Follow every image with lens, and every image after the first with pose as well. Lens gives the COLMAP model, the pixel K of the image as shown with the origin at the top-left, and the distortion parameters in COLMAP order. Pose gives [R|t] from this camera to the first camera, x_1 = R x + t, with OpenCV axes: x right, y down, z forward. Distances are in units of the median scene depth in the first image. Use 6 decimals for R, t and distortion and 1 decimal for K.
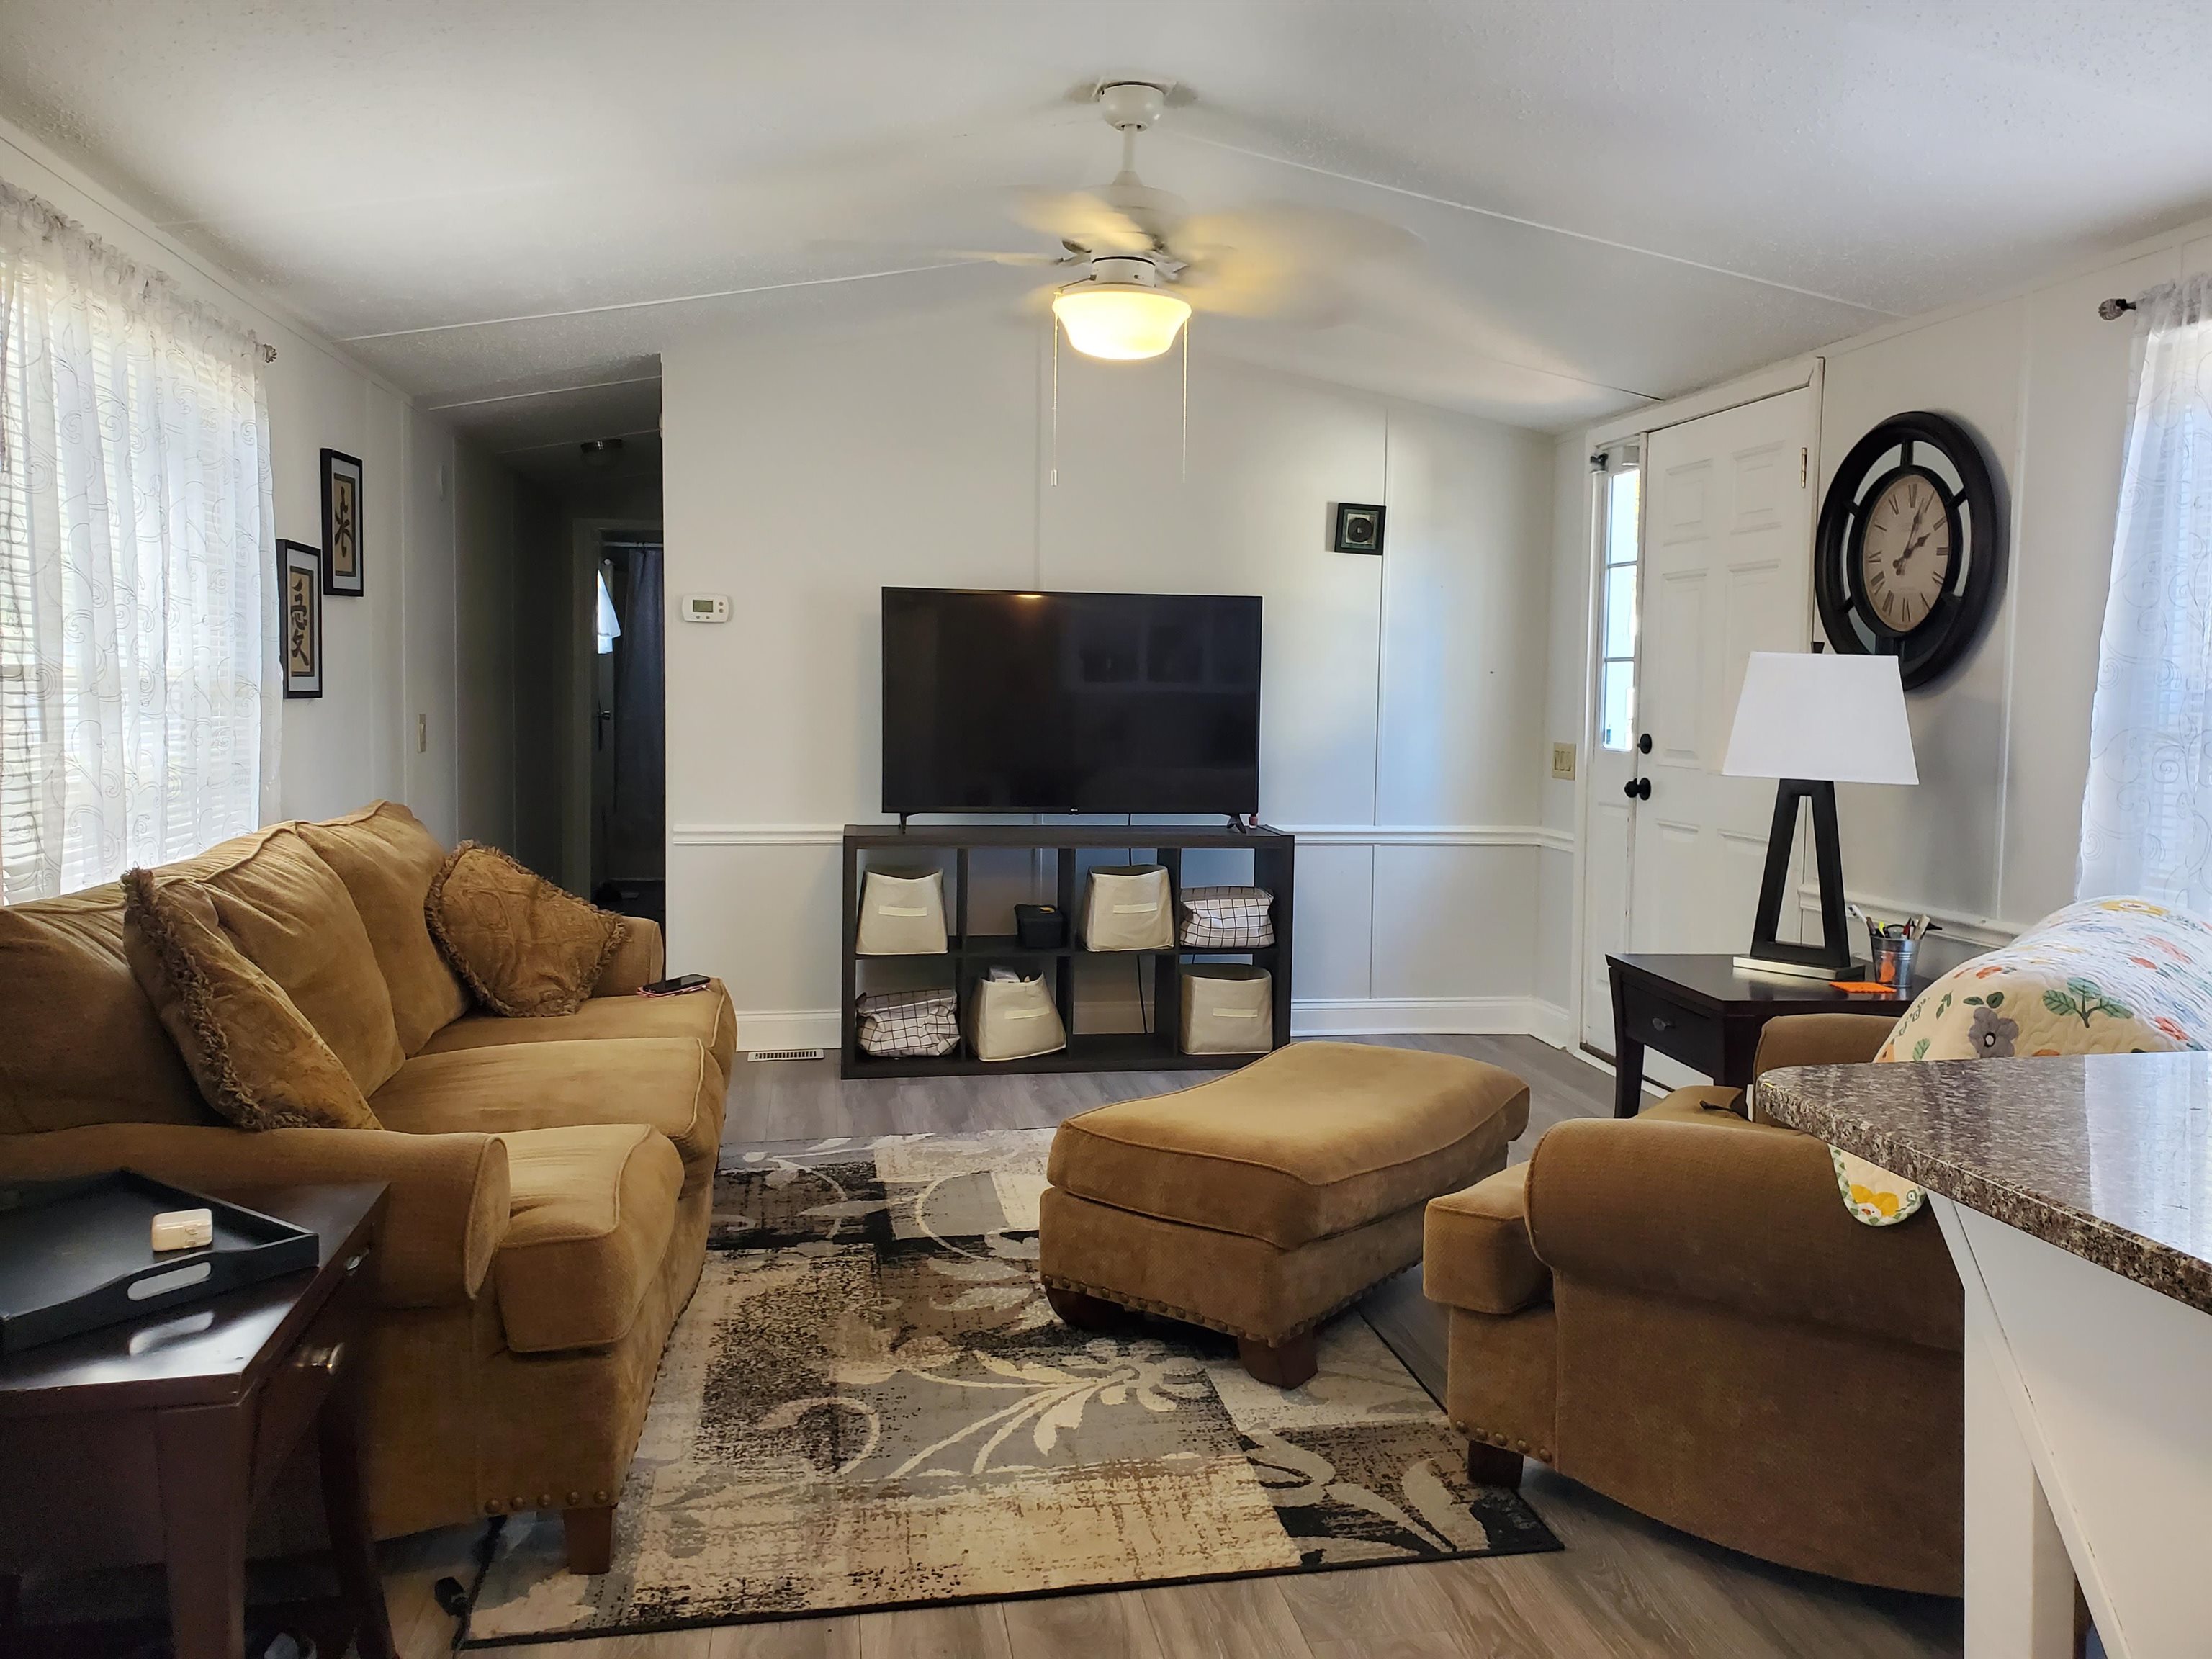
lens RADIAL K [[1718.3, 0, 1125.8], [0, 1718.3, 819.5], [0, 0, 1]] dist [0.054163, -0.048608]
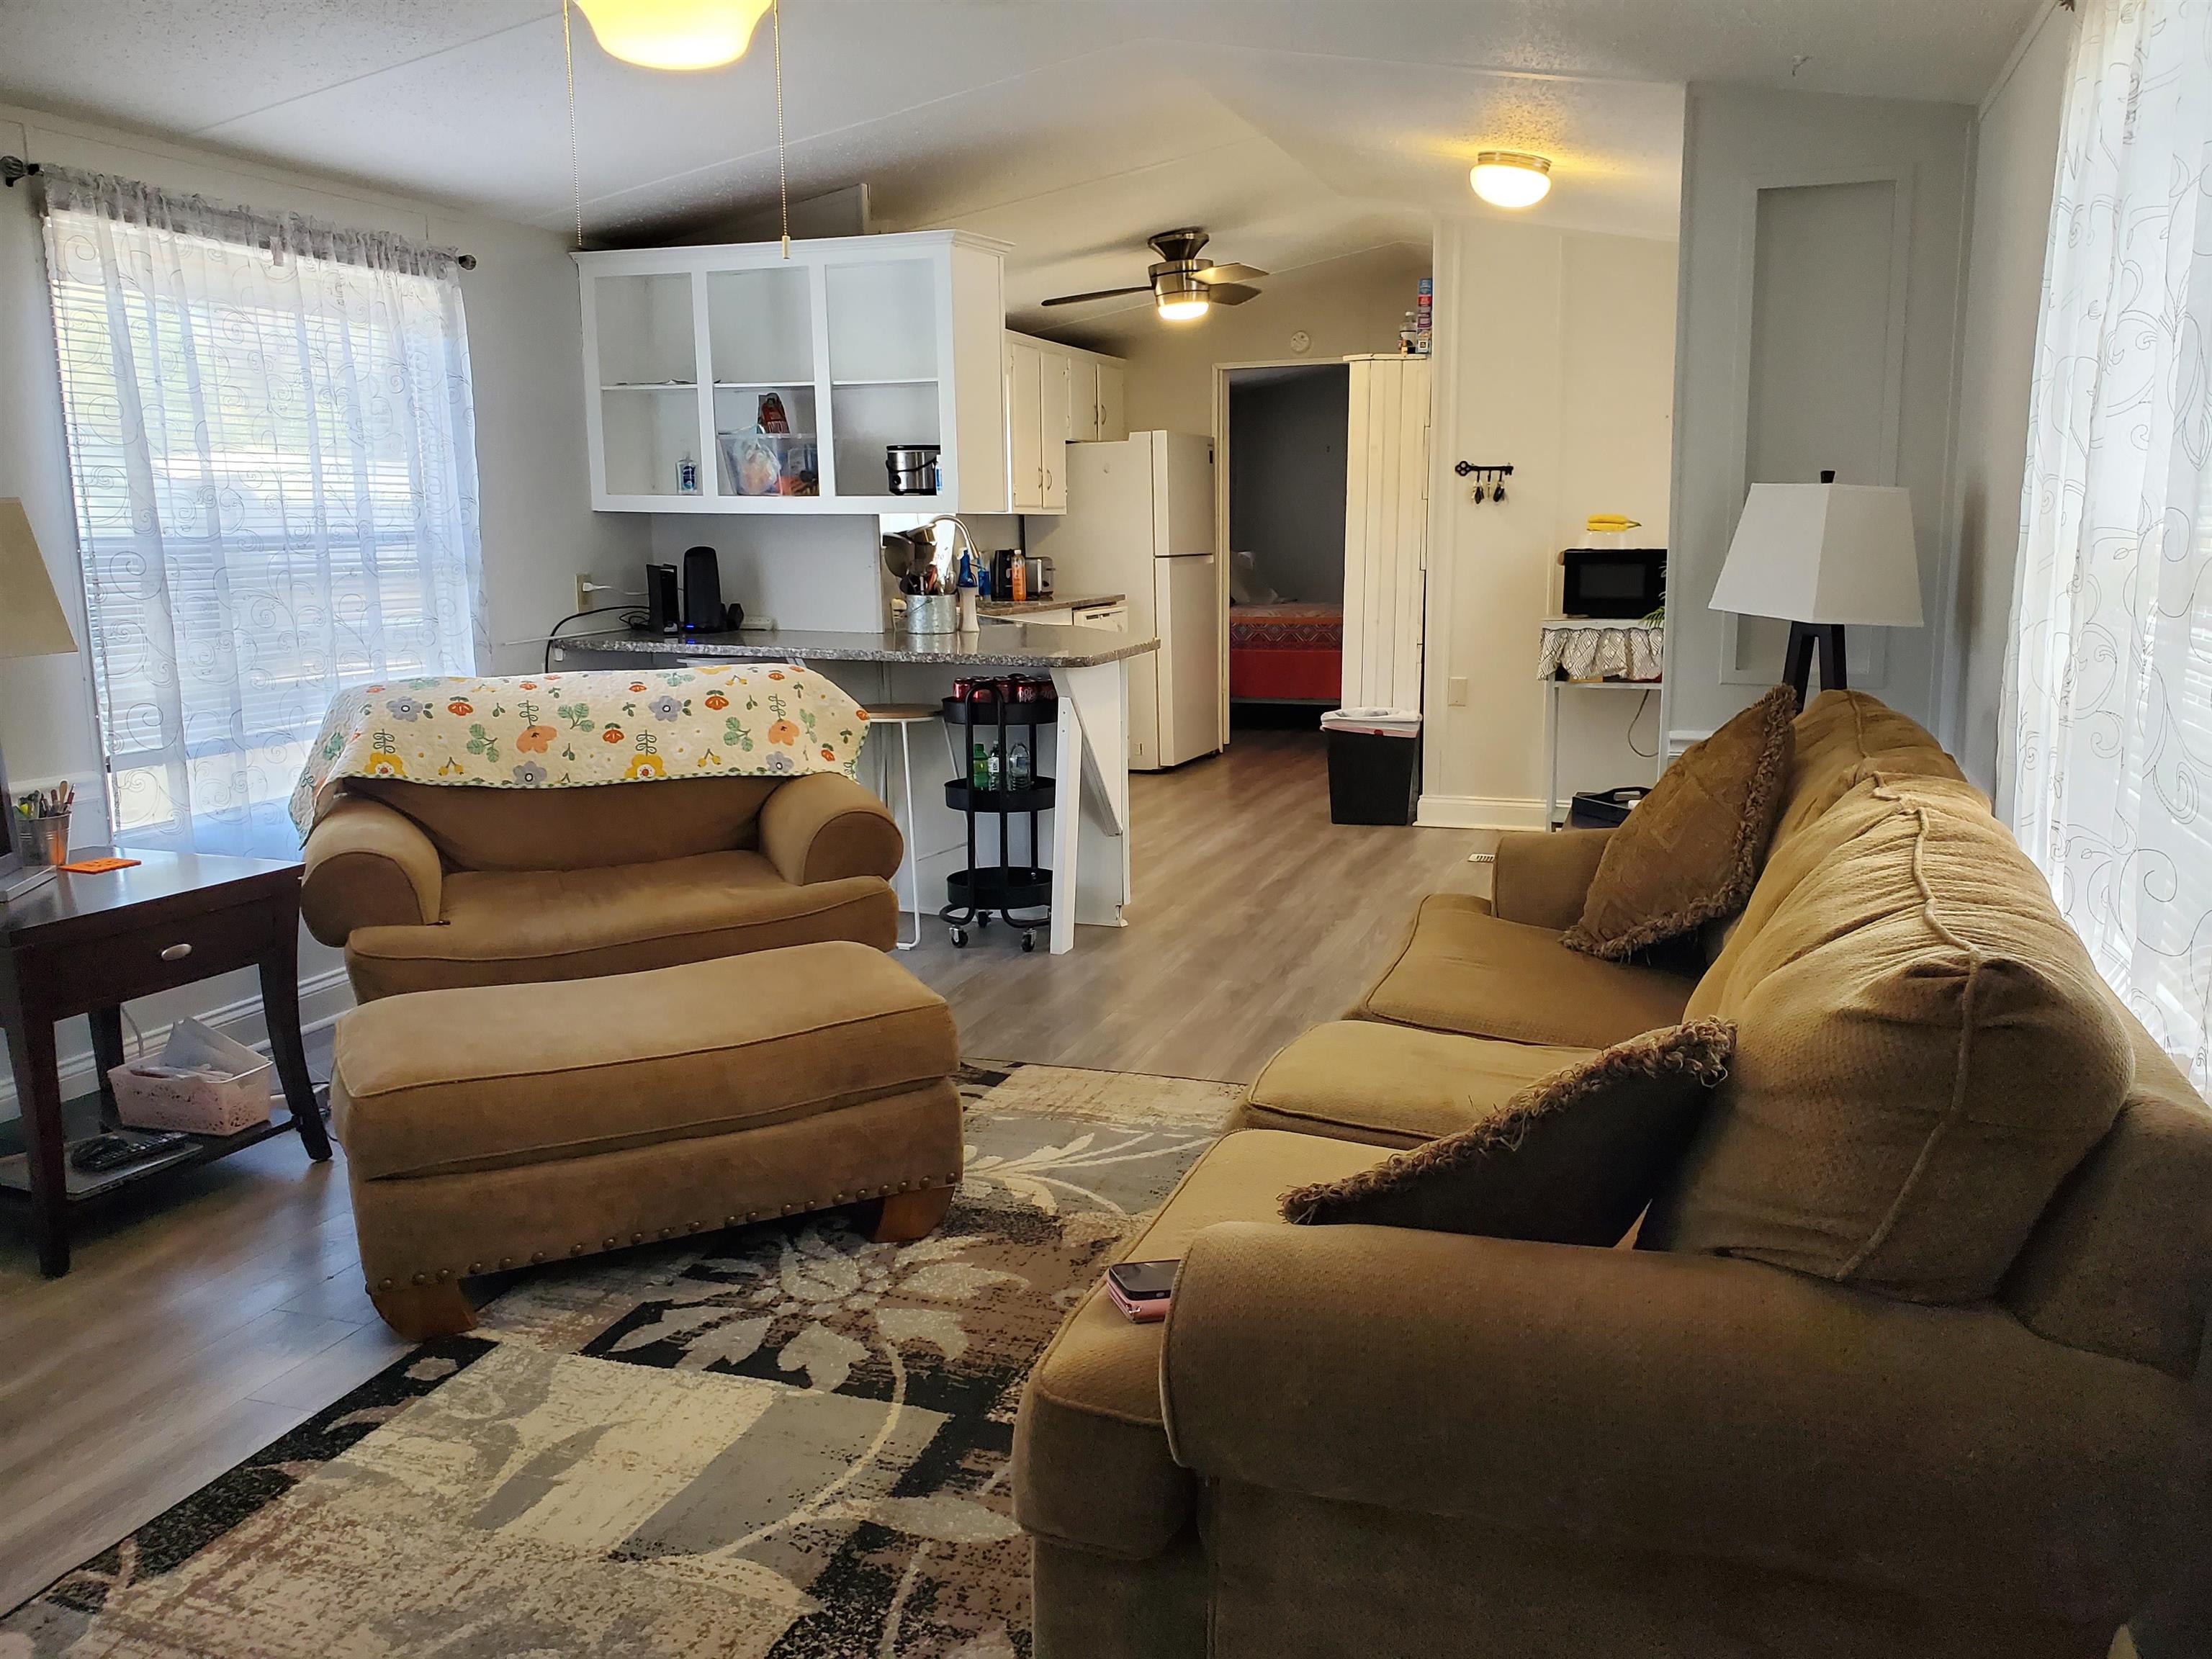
lens RADIAL K [[1718.3, 0, 1115.7], [0, 1718.3, 834.6], [0, 0, 1]] dist [0.054163, -0.048608]
pose [[-0.871077, -0.090897, 0.482661, -0.481100], [0.040551, 0.966060, 0.255116, -0.130060], [-0.489469, 0.241798, -0.837827, 1.461165]]
